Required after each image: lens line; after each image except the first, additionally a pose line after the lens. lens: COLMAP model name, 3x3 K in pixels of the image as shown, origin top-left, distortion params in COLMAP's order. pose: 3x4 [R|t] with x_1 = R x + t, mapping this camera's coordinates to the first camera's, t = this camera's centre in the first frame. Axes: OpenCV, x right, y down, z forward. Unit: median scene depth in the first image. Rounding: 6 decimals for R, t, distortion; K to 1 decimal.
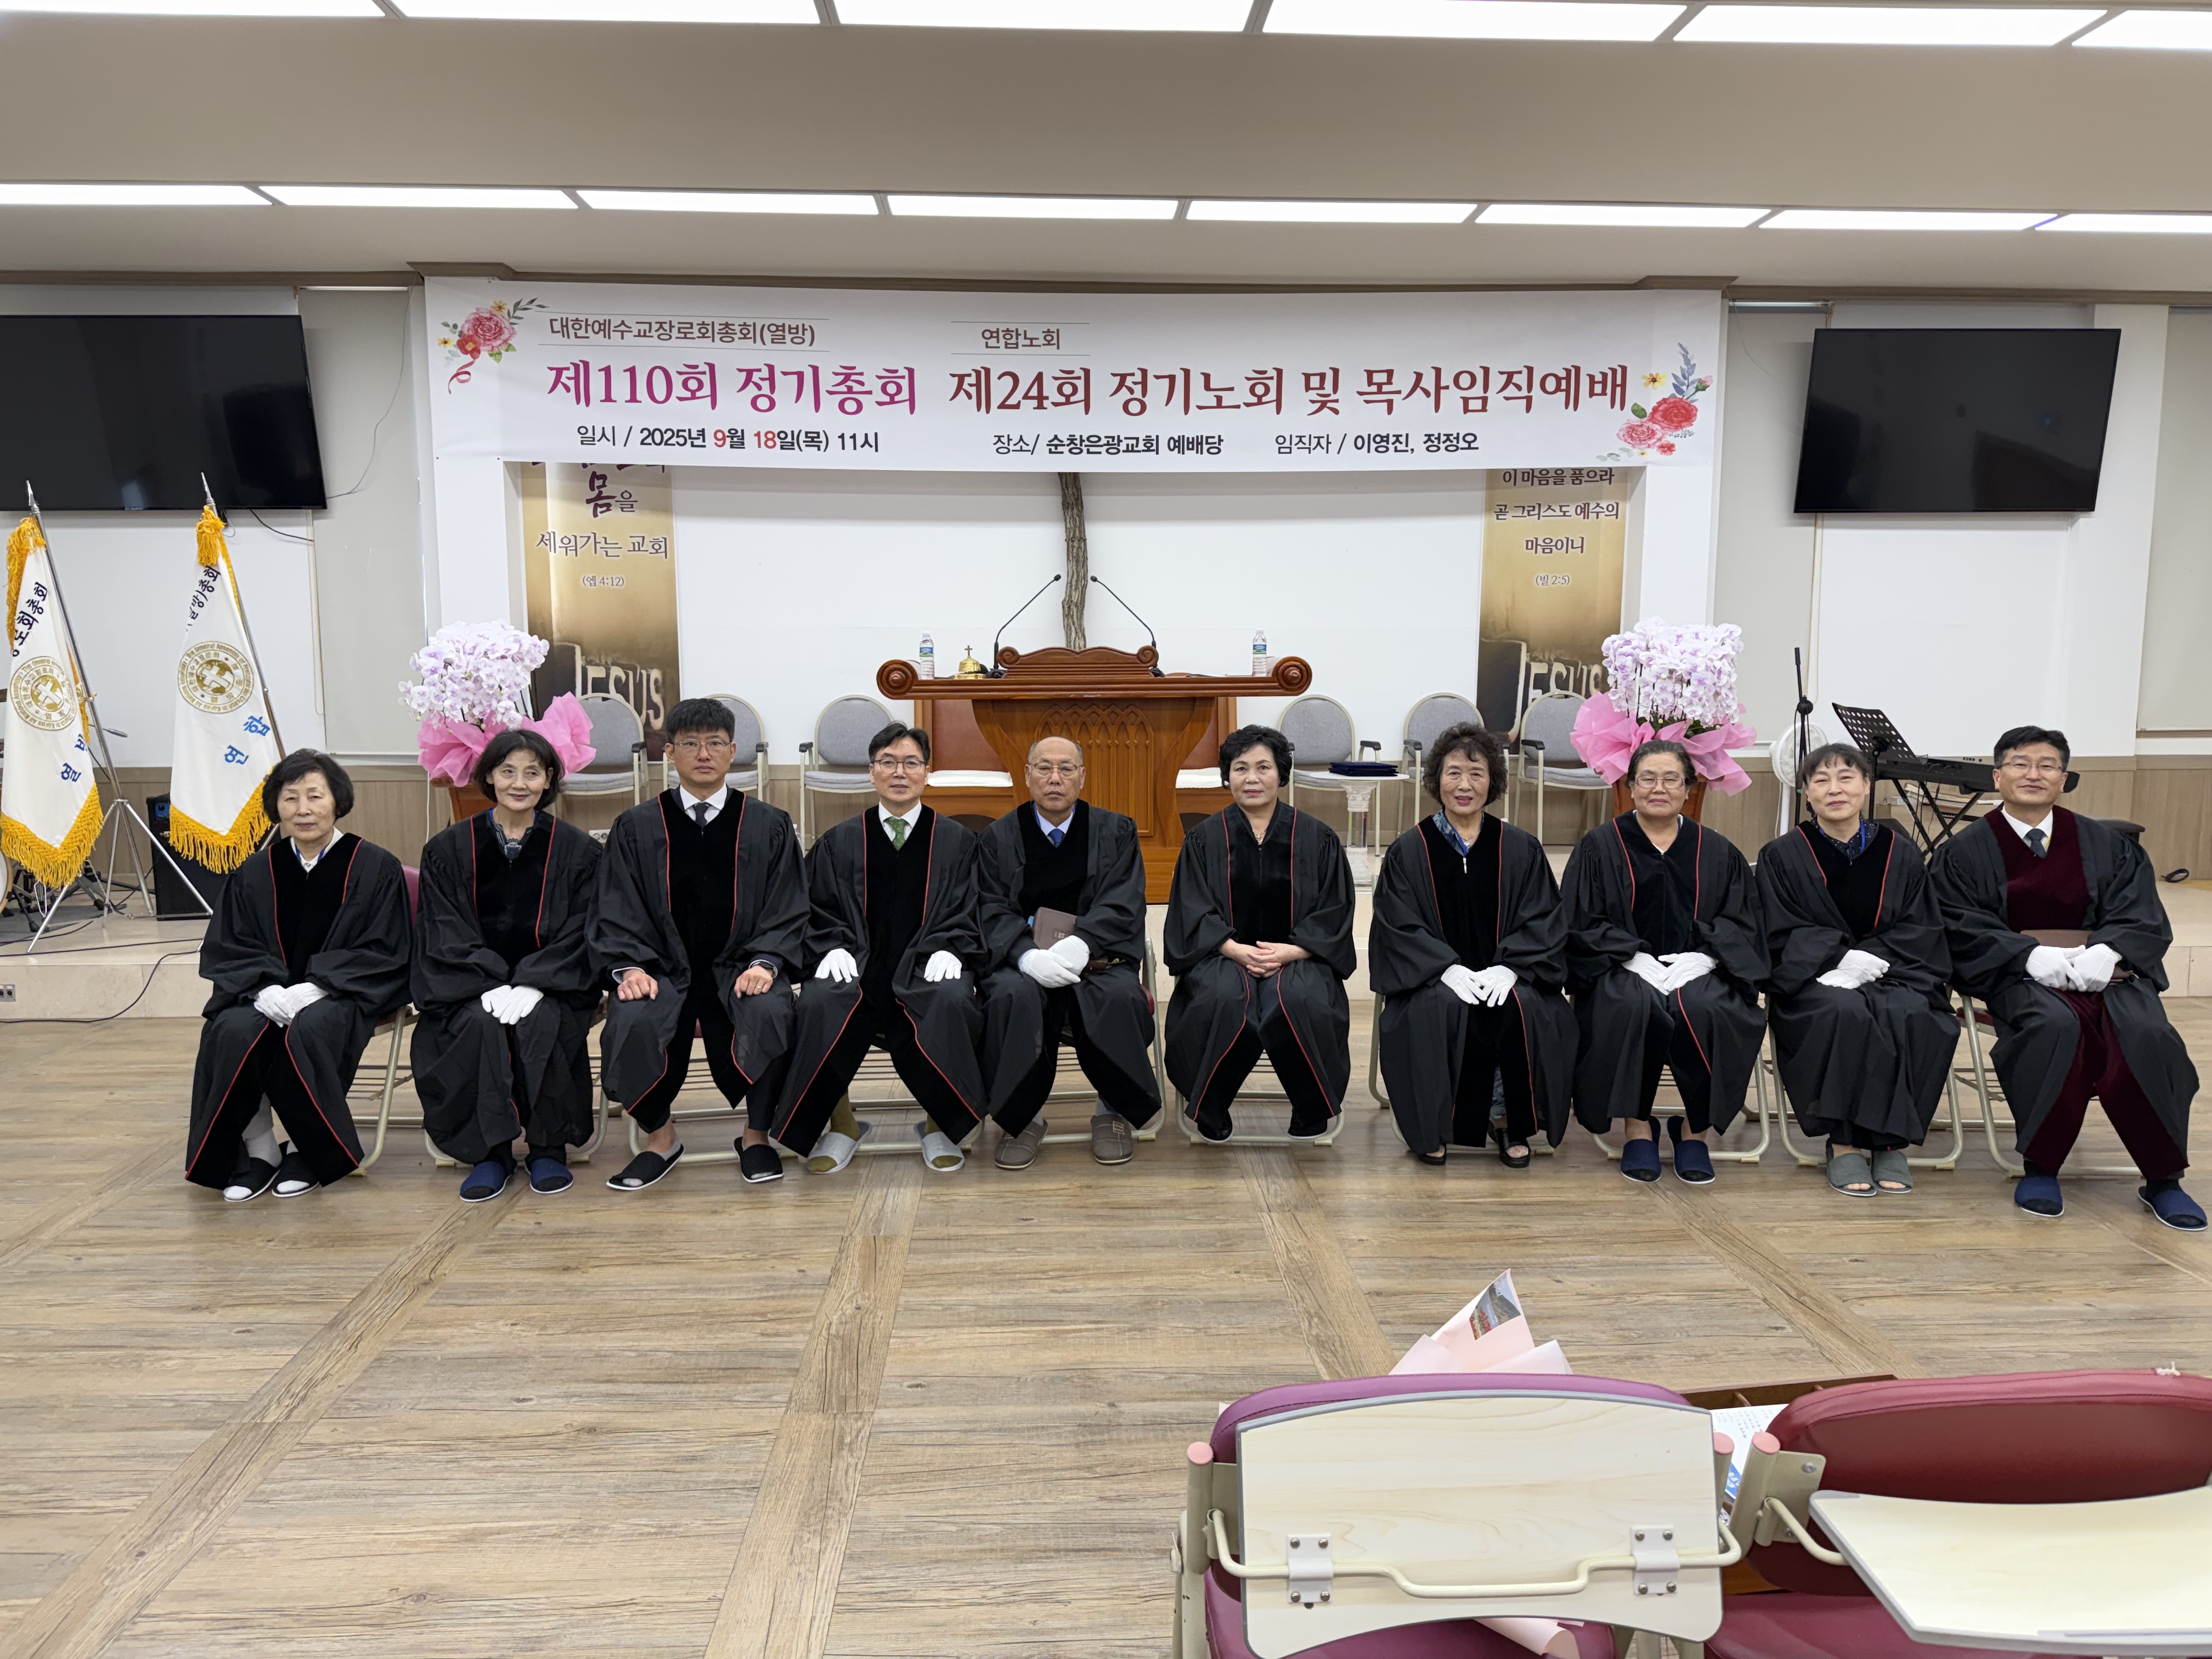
lens RADIAL K [[1456.1, 0, 1138.1], [0, 1456.1, 844.2], [0, 0, 1]] dist [0.072097, -0.010253]
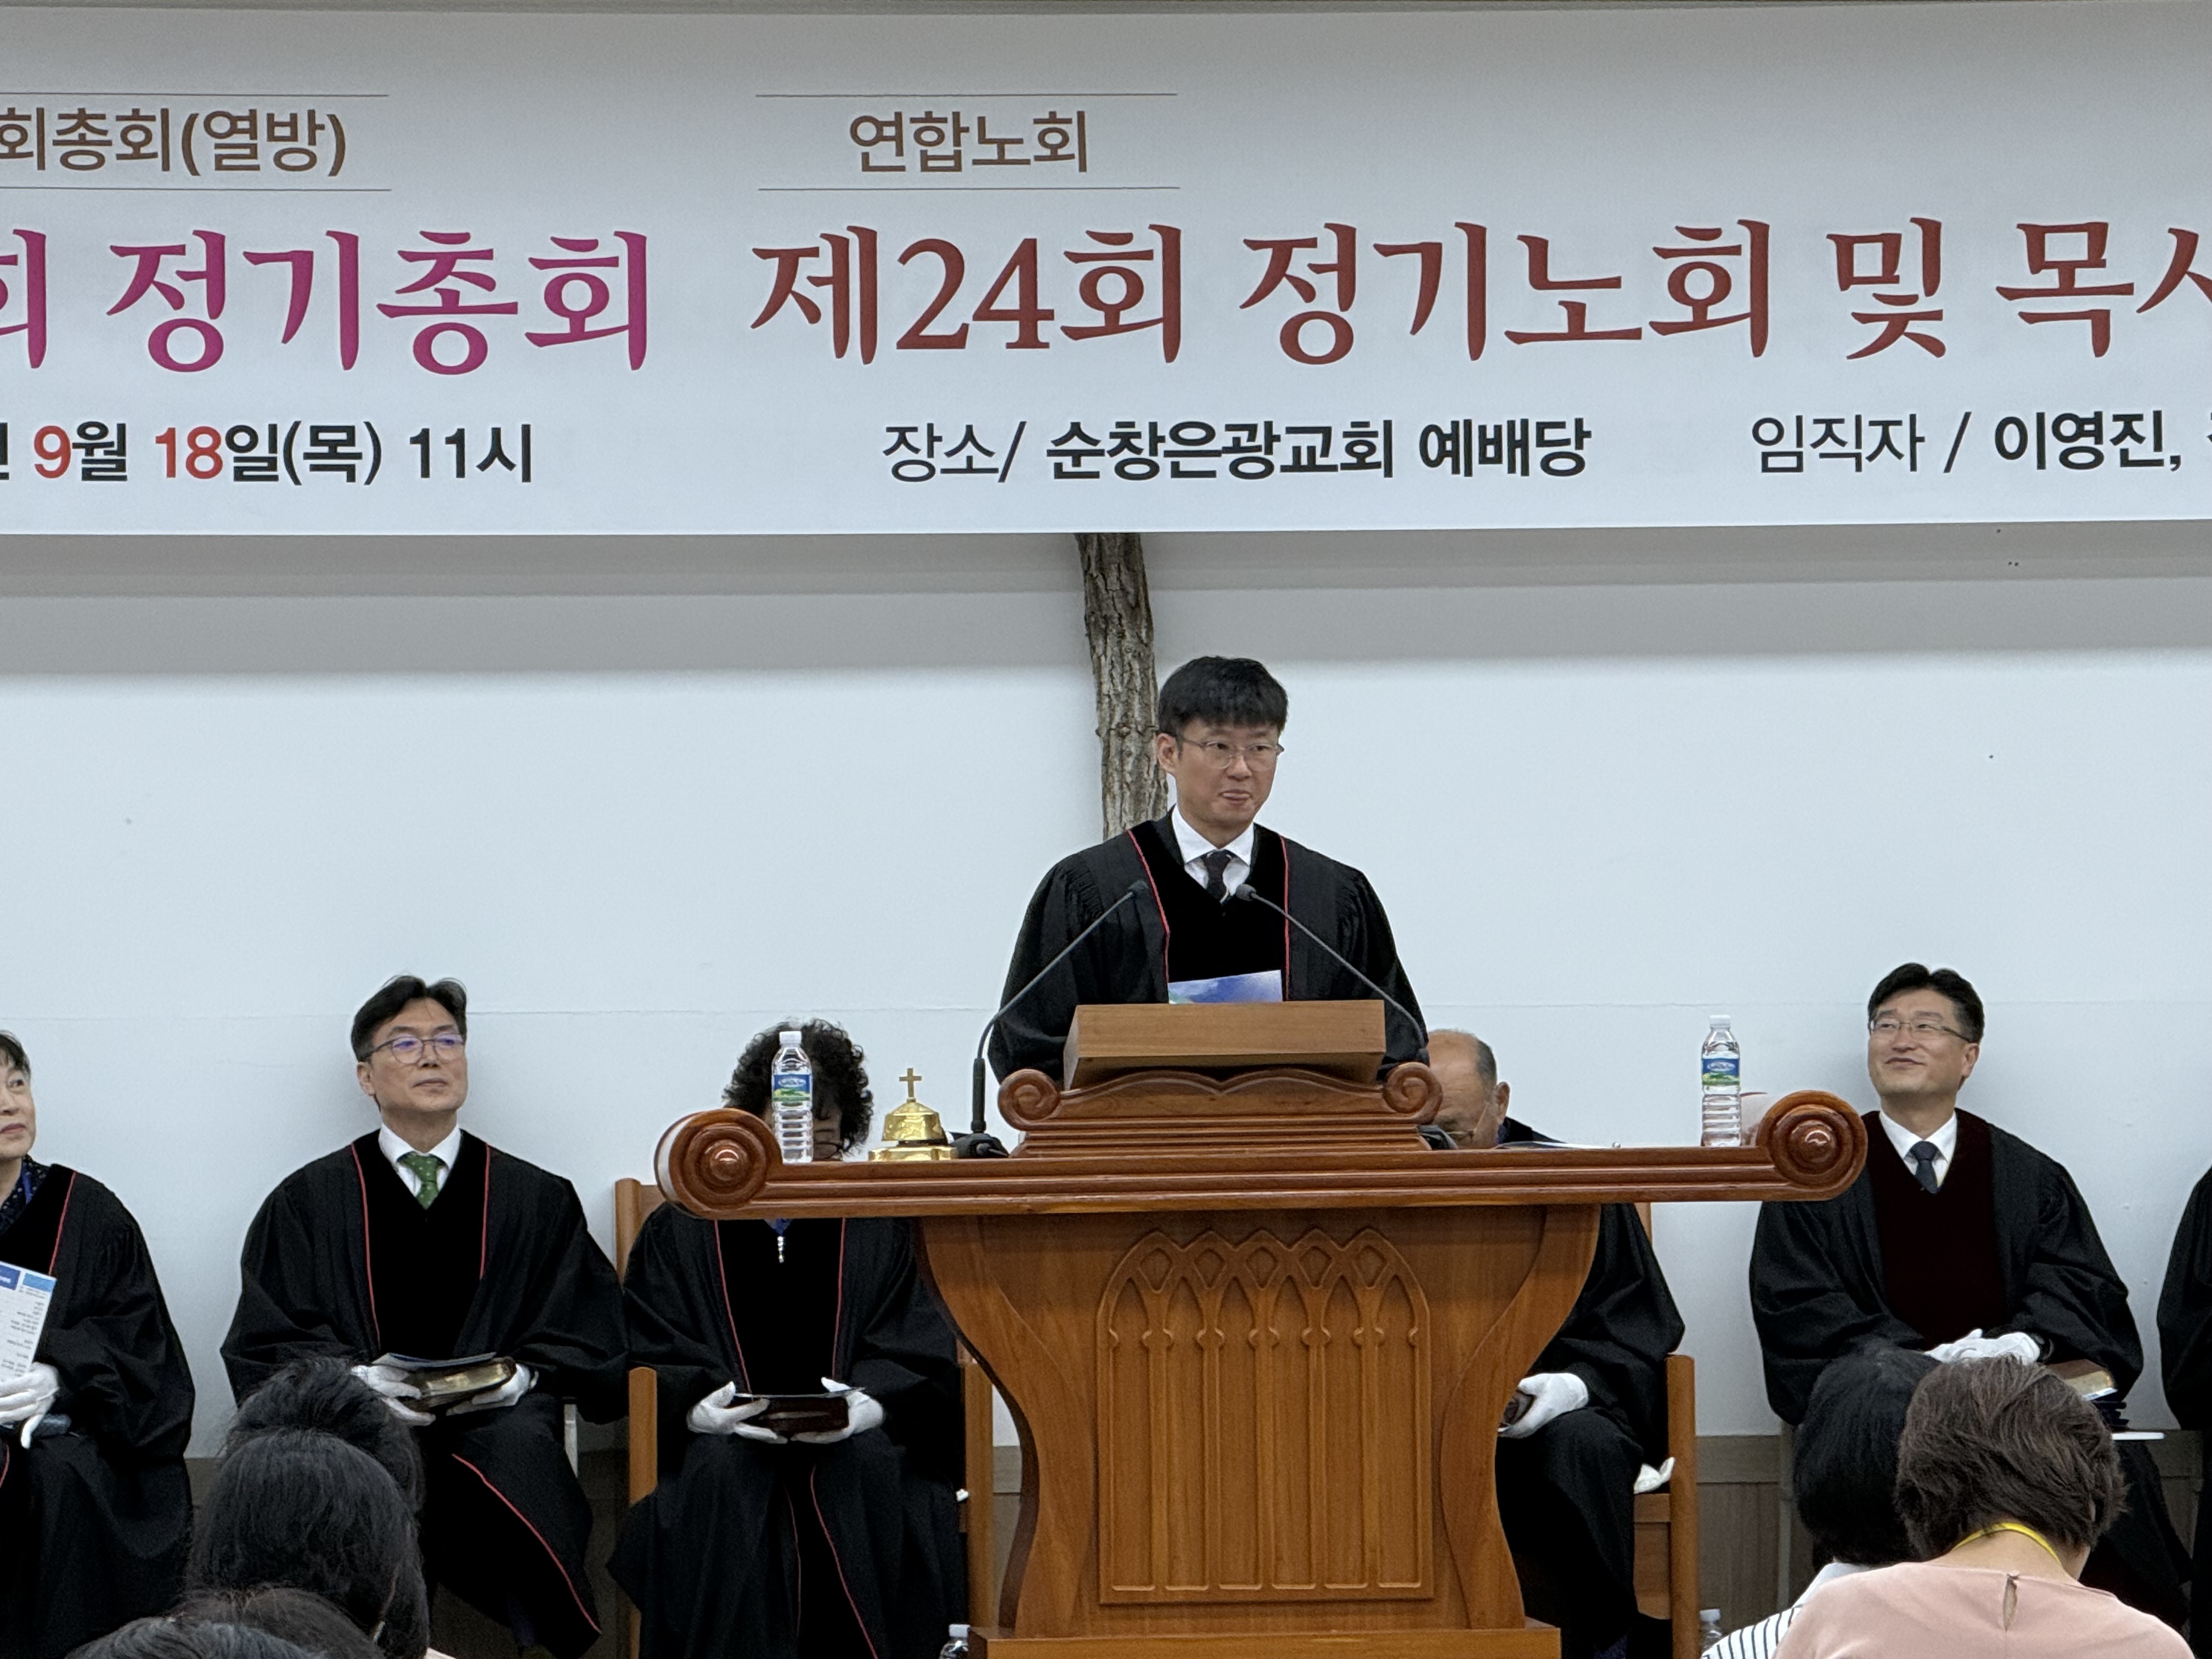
lens RADIAL K [[10766.6, 0, 1106.1], [0, 10766.6, 827.3], [0, 0, 1]] dist [0.441860, 0.000000]
pose [[0.999582, -0.009038, 0.027473, -0.116422], [0.013100, 0.988374, -0.151476, 0.171814], [-0.025784, 0.151773, 0.988079, -1.353478]]
